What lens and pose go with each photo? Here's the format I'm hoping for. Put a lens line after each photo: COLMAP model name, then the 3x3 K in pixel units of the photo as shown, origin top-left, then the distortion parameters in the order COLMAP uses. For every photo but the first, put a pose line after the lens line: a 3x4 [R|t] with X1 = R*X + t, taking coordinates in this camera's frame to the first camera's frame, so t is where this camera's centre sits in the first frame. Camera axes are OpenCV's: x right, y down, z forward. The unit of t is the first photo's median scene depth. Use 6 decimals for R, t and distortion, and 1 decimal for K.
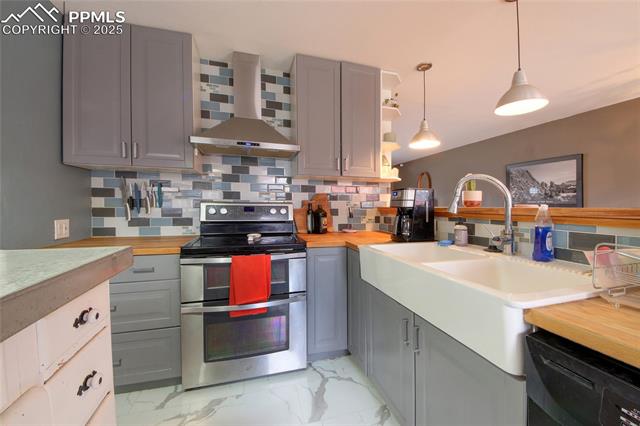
lens RADIAL K [[254.5, 0, 300.1], [0, 254.5, 216.0], [0, 0, 1]] dist [-0.001922, -0.000641]
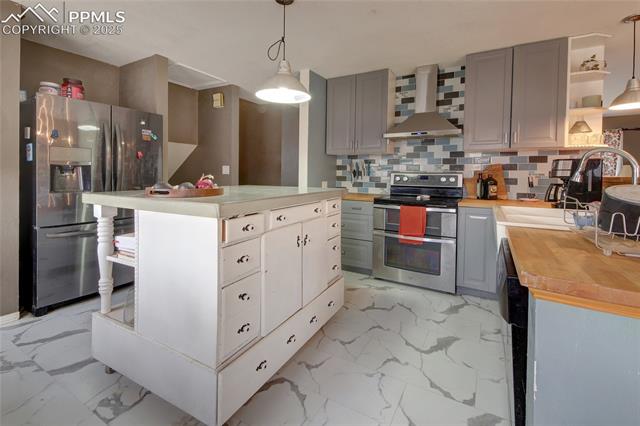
lens RADIAL K [[273.4, 0, 320.0], [0, 273.4, 213.0], [0, 0, 1]] dist [0.001281, 0.000140]
pose [[0.739137, 0.093524, -0.667031, 0.421749], [-0.029701, 0.993876, 0.106439, 0.024792], [0.672900, -0.058861, 0.737388, -0.536622]]
